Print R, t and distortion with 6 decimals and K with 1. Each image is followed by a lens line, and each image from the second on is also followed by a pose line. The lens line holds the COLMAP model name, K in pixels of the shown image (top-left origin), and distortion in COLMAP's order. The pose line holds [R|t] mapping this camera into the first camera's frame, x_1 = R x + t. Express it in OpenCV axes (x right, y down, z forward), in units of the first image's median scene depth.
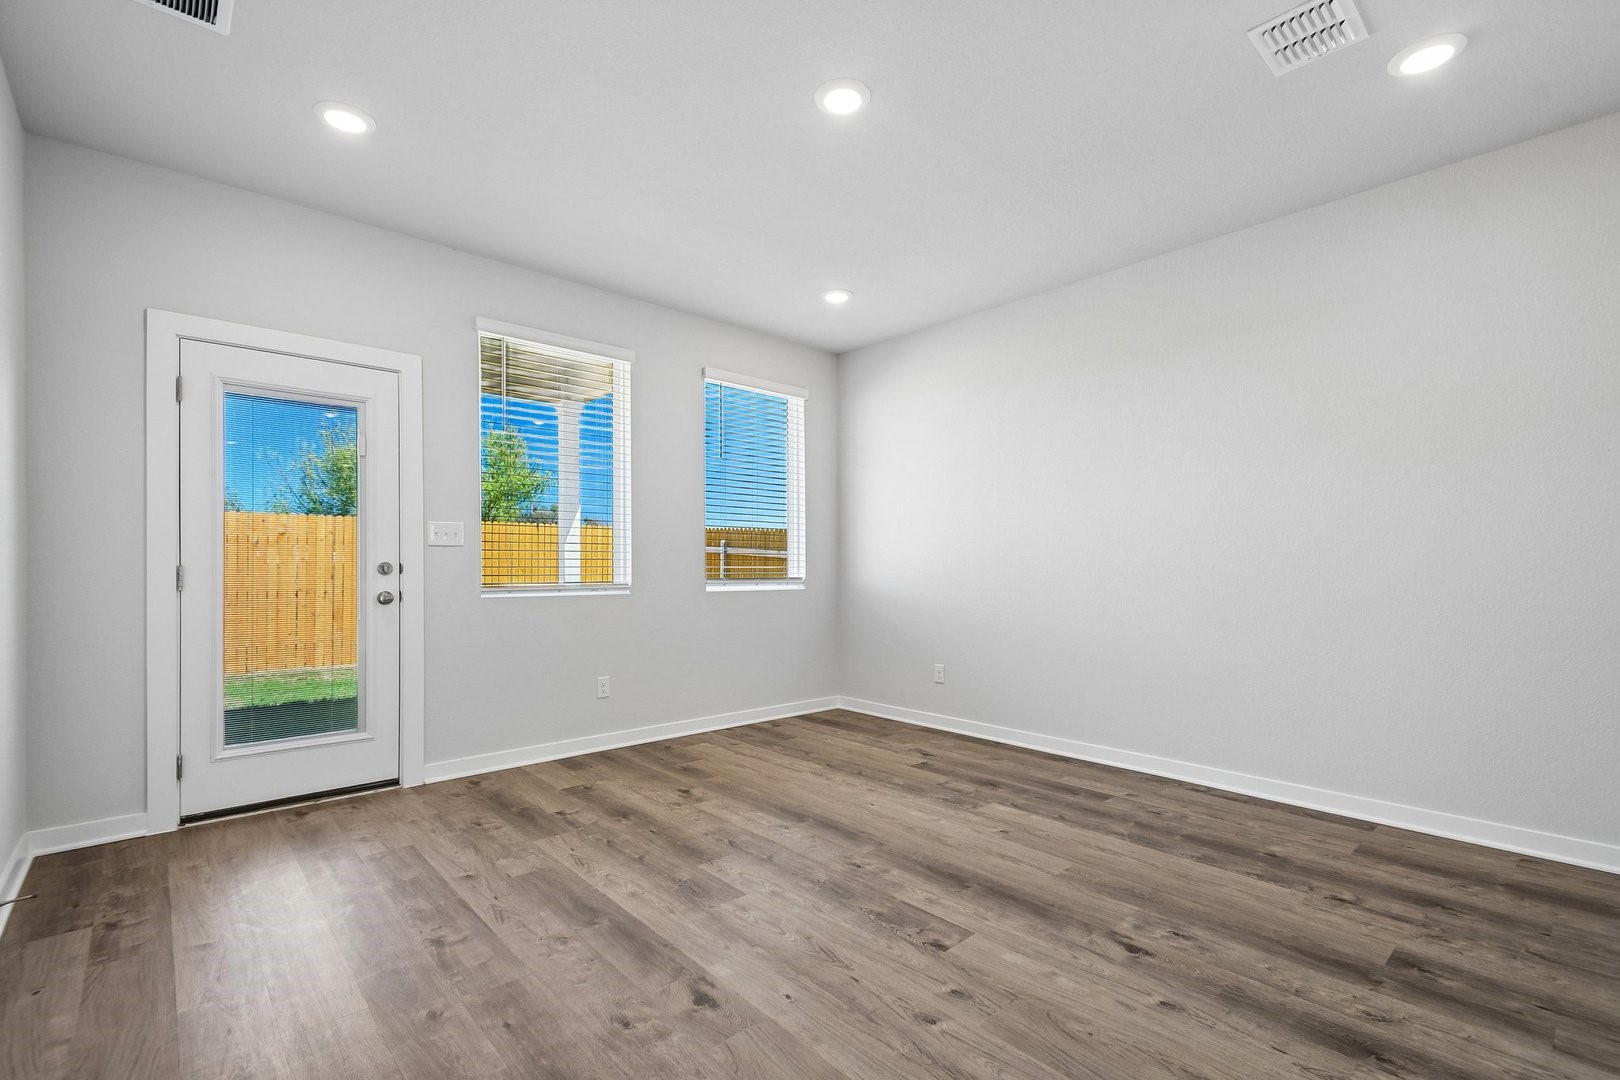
lens RADIAL K [[719.4, 0, 807.8], [0, 719.4, 566.3], [0, 0, 1]] dist [0.034521, -0.015928]
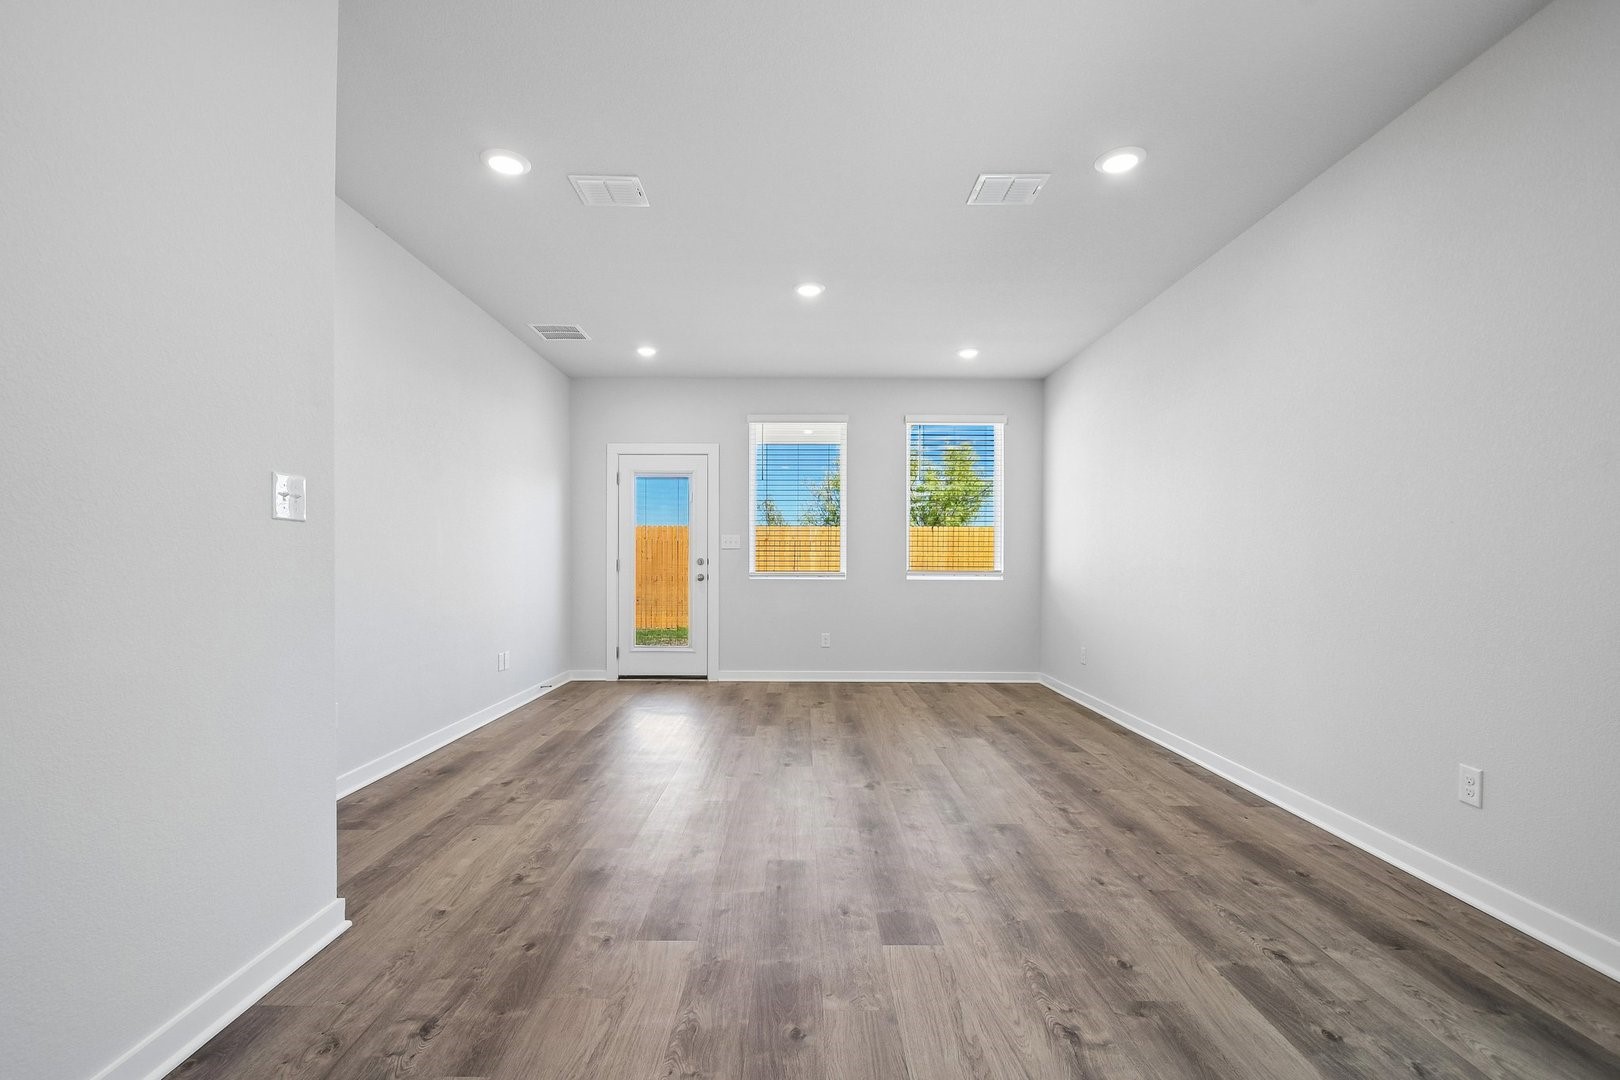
lens RADIAL K [[736.0, 0, 804.5], [0, 736.0, 565.1], [0, 0, 1]] dist [0.010829, -0.000161]
pose [[0.742569, 0.005856, -0.669744, 0.995855], [-0.003379, 0.999982, 0.004998, 0.002215], [0.669762, -0.001449, 0.742575, -0.248117]]
